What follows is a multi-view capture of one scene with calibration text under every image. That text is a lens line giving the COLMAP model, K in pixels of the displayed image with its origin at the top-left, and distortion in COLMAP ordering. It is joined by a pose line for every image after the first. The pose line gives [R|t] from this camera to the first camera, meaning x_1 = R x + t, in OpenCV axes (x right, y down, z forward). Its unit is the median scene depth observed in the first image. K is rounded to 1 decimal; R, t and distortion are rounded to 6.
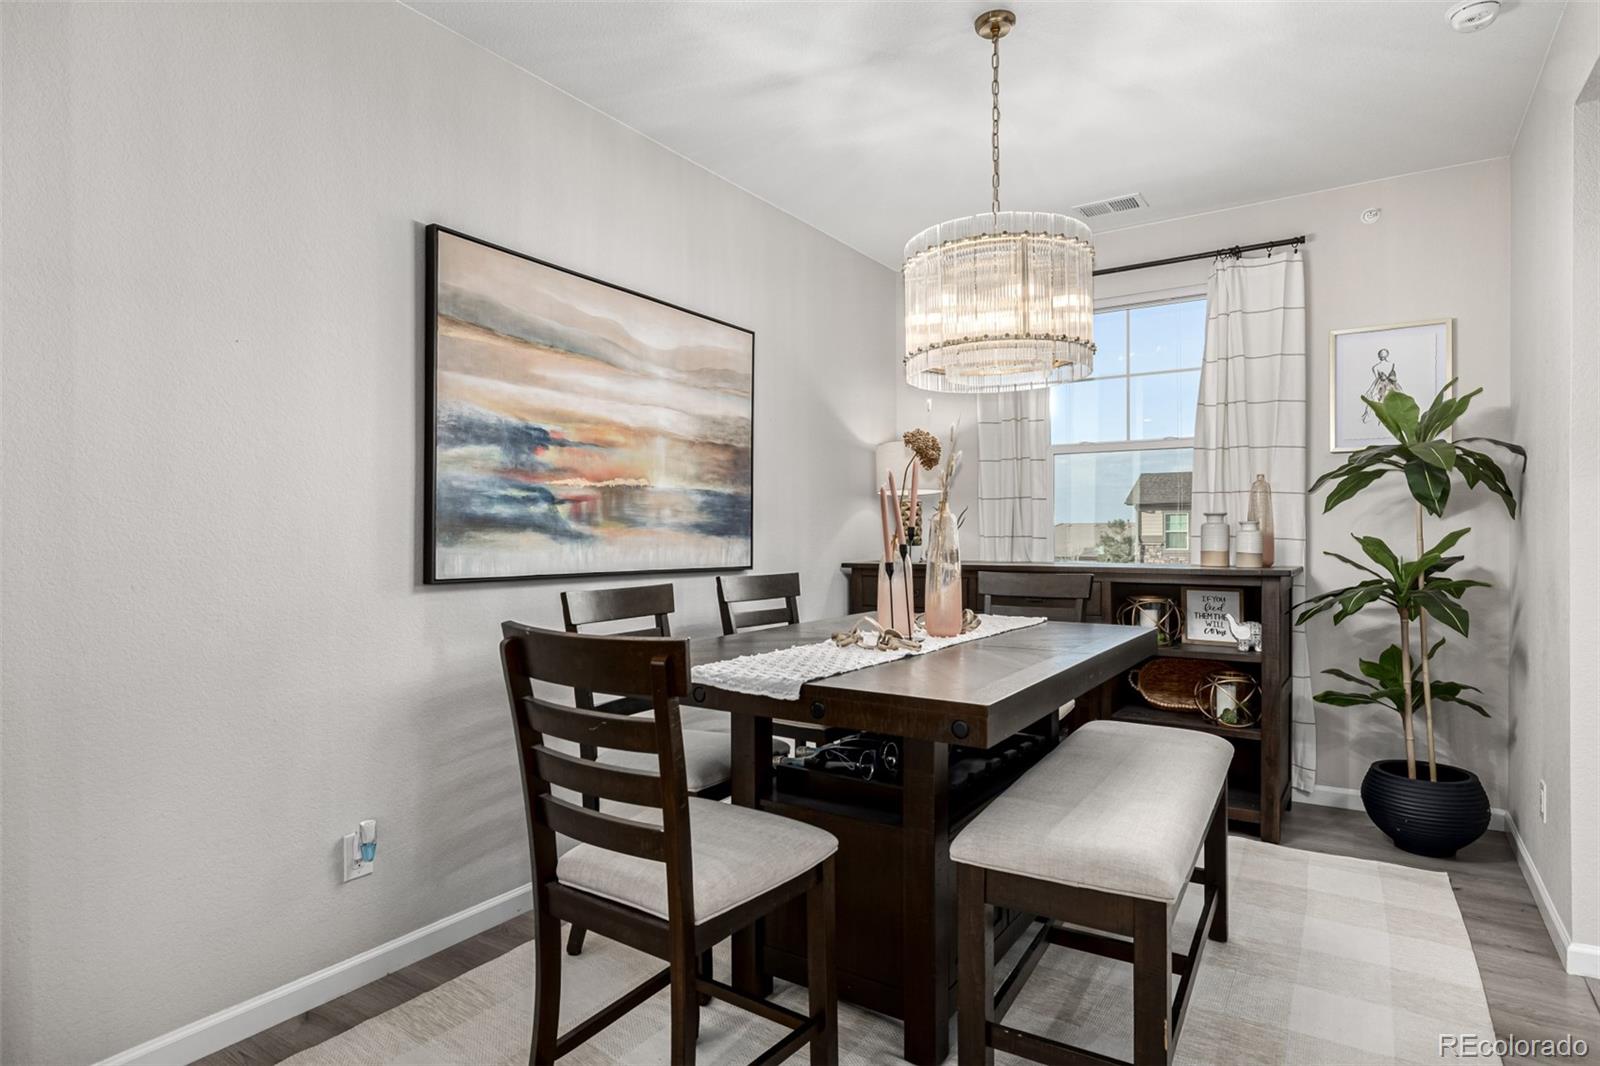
lens RADIAL K [[842.3, 0, 795.8], [0, 842.3, 540.0], [0, 0, 1]] dist [-0.006297, 0.003980]
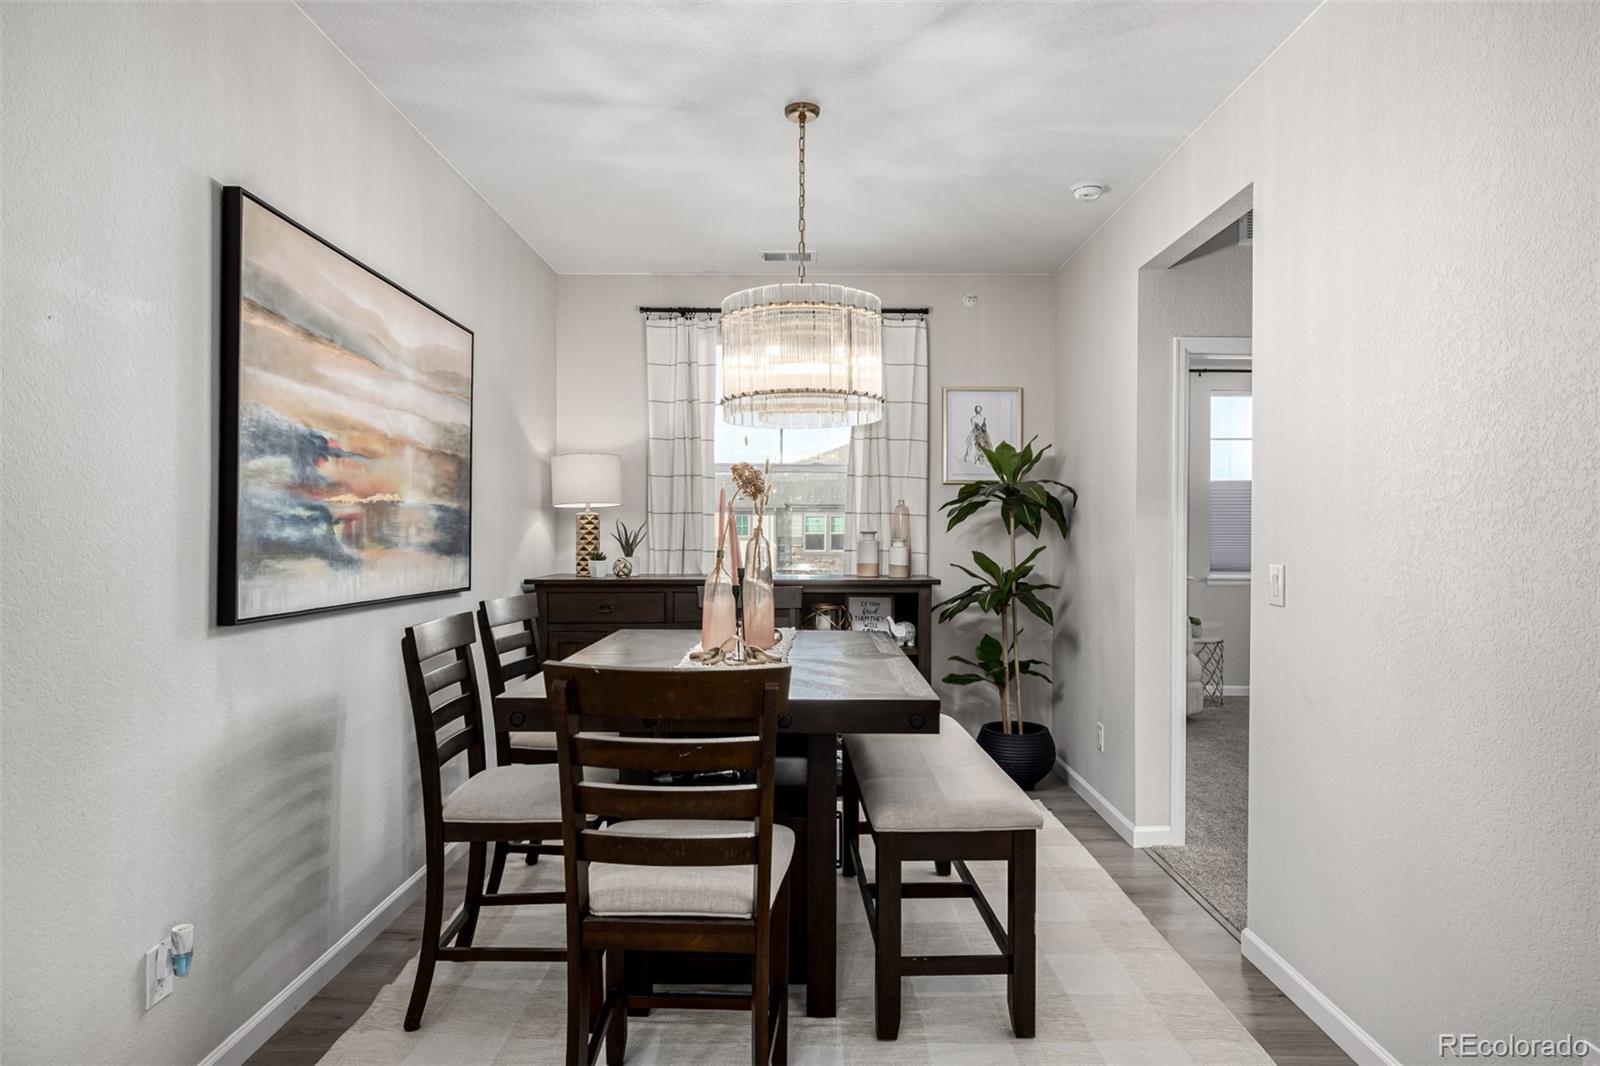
lens RADIAL K [[916.3, 0, 778.6], [0, 916.3, 537.7], [0, 0, 1]] dist [-0.009262, 0.002732]
pose [[0.845148, 0.001018, 0.534532, -0.381048], [0.000530, 0.999996, -0.002743, -0.025137], [-0.534532, 0.002602, 0.845144, -0.028988]]
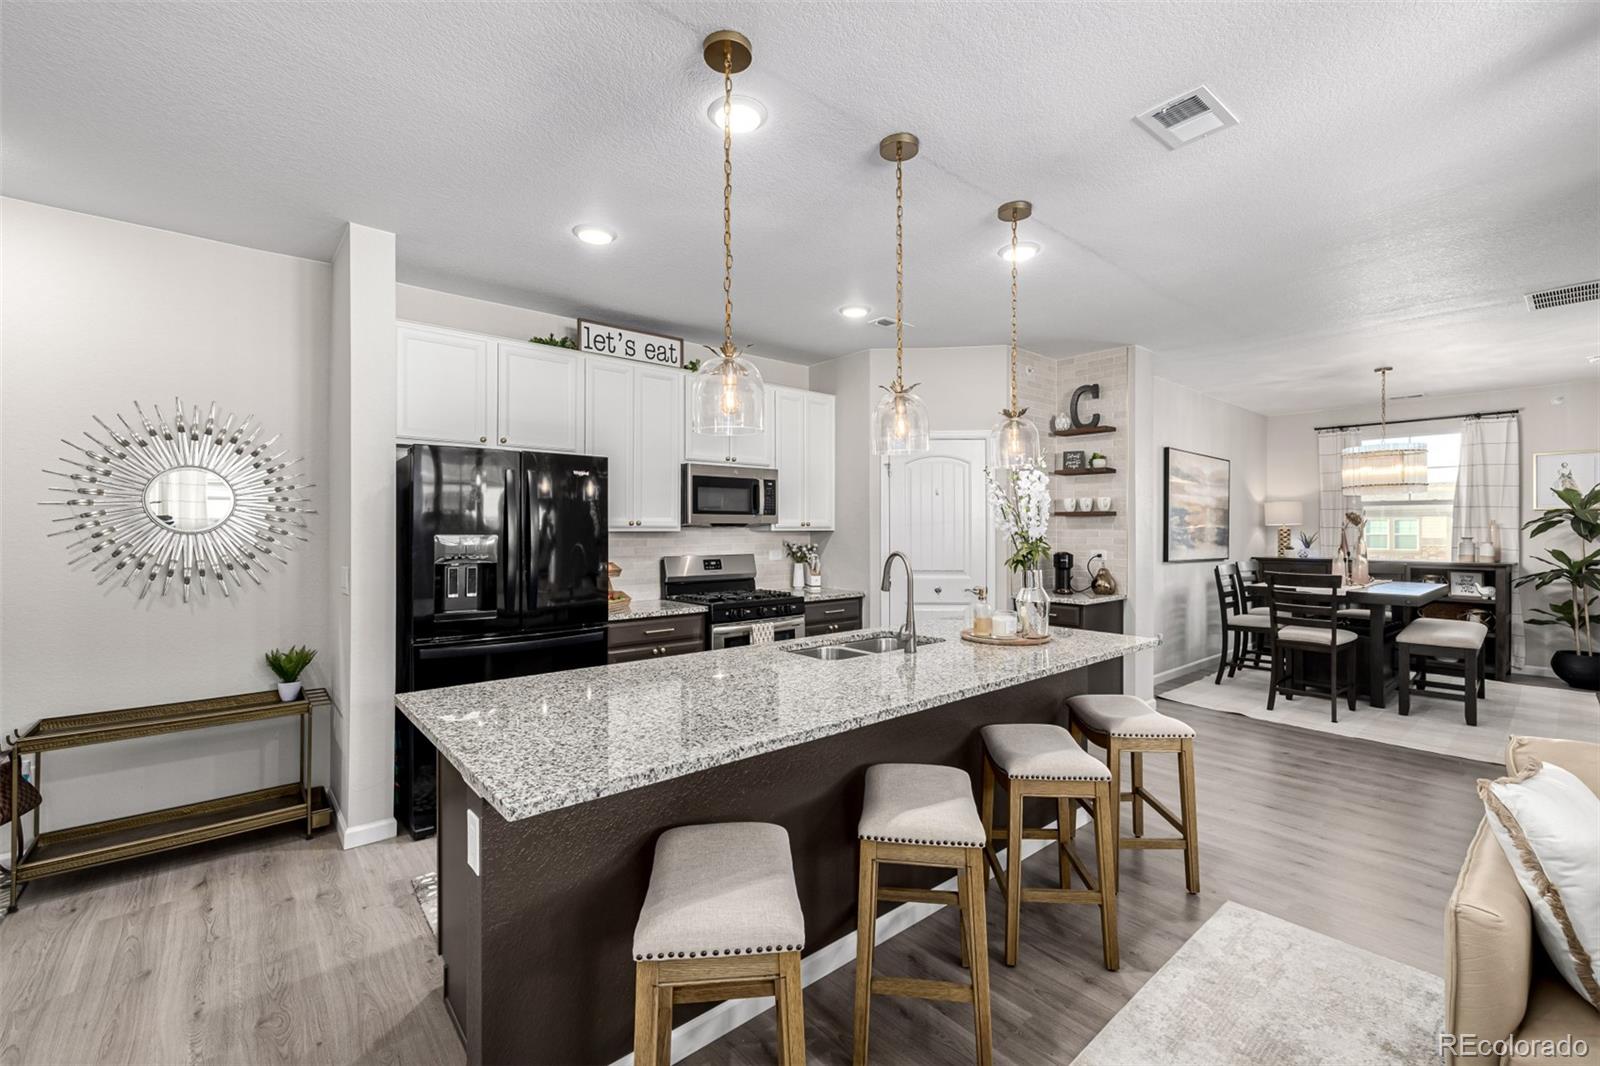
lens RADIAL K [[672.8, 0, 803.0], [0, 672.8, 527.5], [0, 0, 1]] dist [-0.001502, 0.001225]
pose [[0.962741, 0.005593, -0.270366, -0.880541], [-0.008980, 0.999896, -0.011291, -0.028593], [0.270274, 0.013298, 0.962692, -1.464794]]
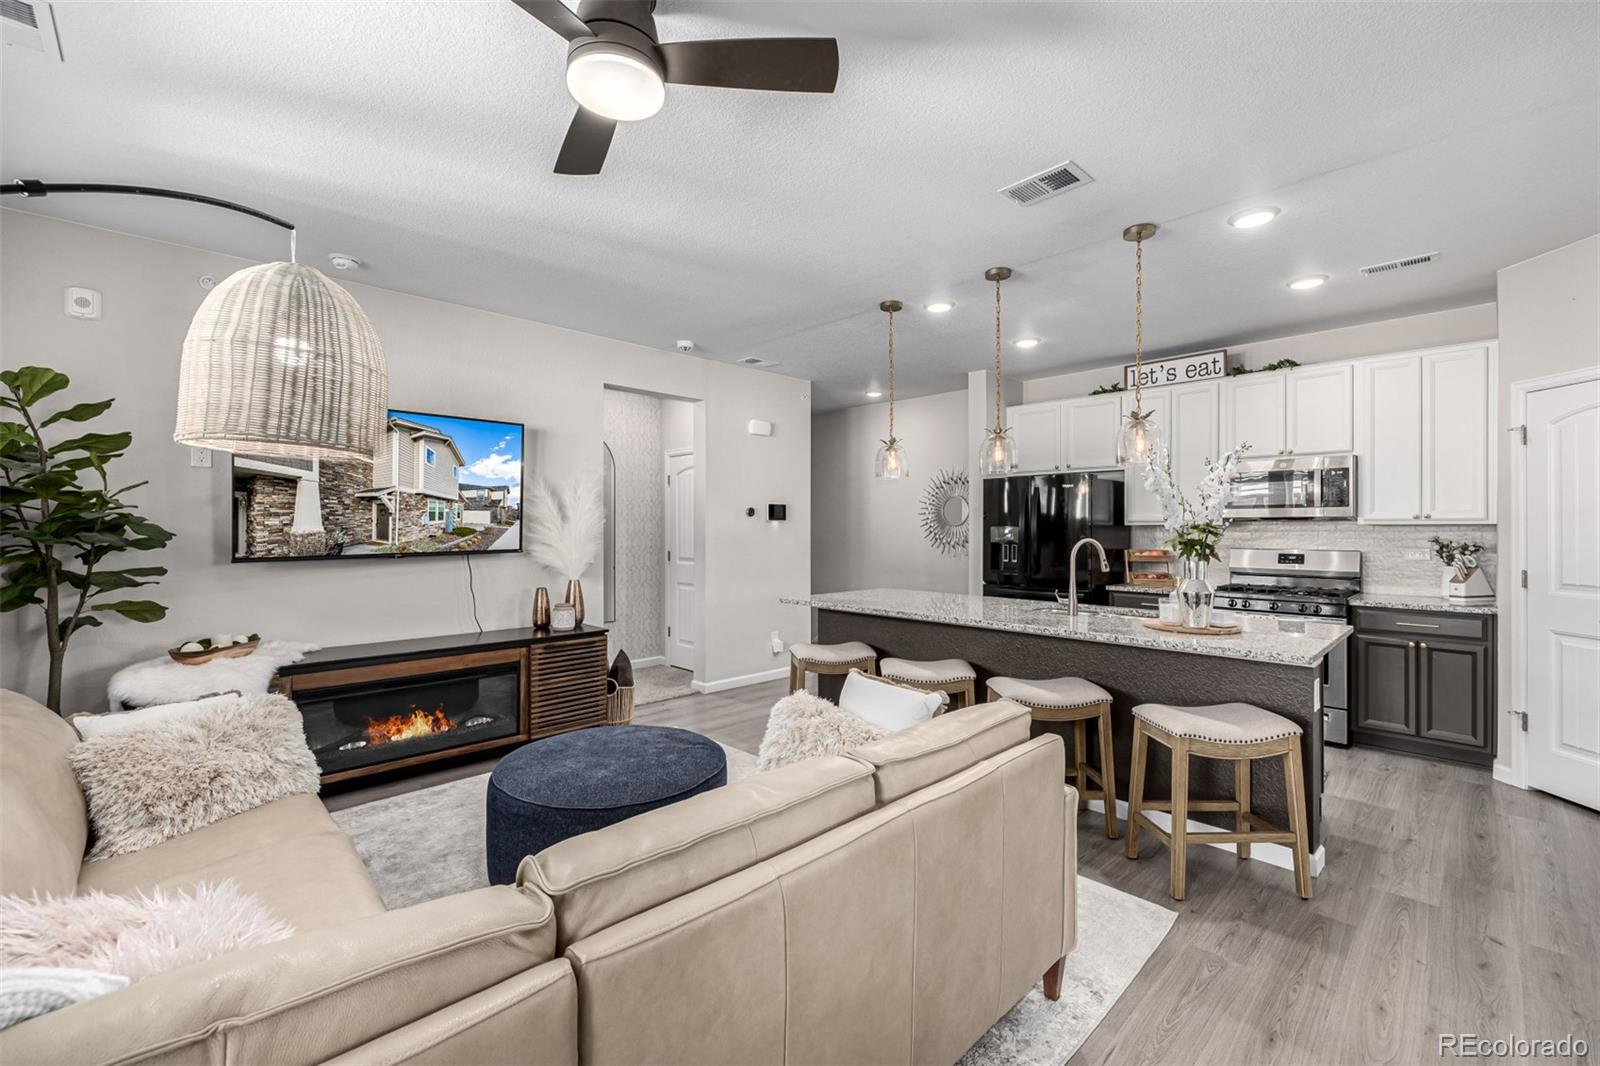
lens RADIAL K [[672.8, 0, 795.7], [0, 672.8, 527.4], [0, 0, 1]] dist [-0.001502, 0.001225]
pose [[-0.212897, 0.006372, -0.977054, 0.312044], [-0.010528, 0.999906, 0.008815, -0.032253], [0.977018, 0.012163, -0.212810, -0.753156]]
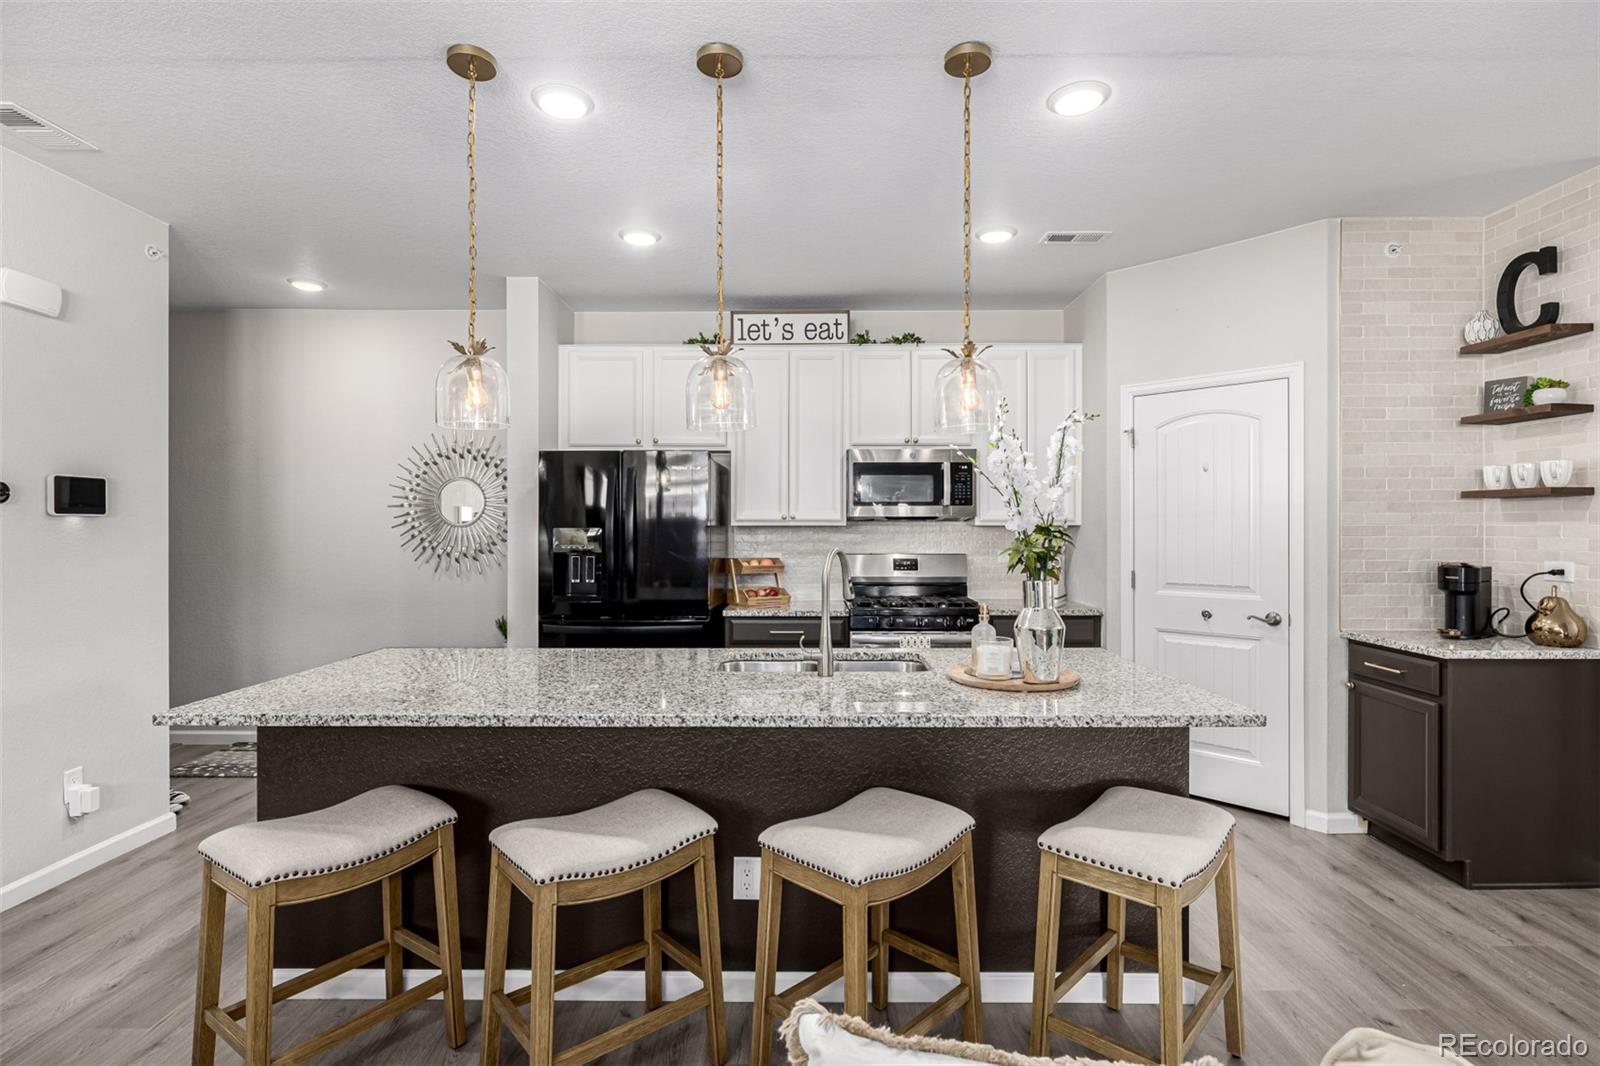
lens RADIAL K [[772.6, 0, 802.3], [0, 772.6, 526.9], [0, 0, 1]] dist [-0.003033, -0.000355]
pose [[0.549762, 0.005580, -0.835303, -0.295888], [-0.013275, 0.999910, -0.002058, -0.027976], [0.835216, 0.012220, 0.549786, -1.008162]]
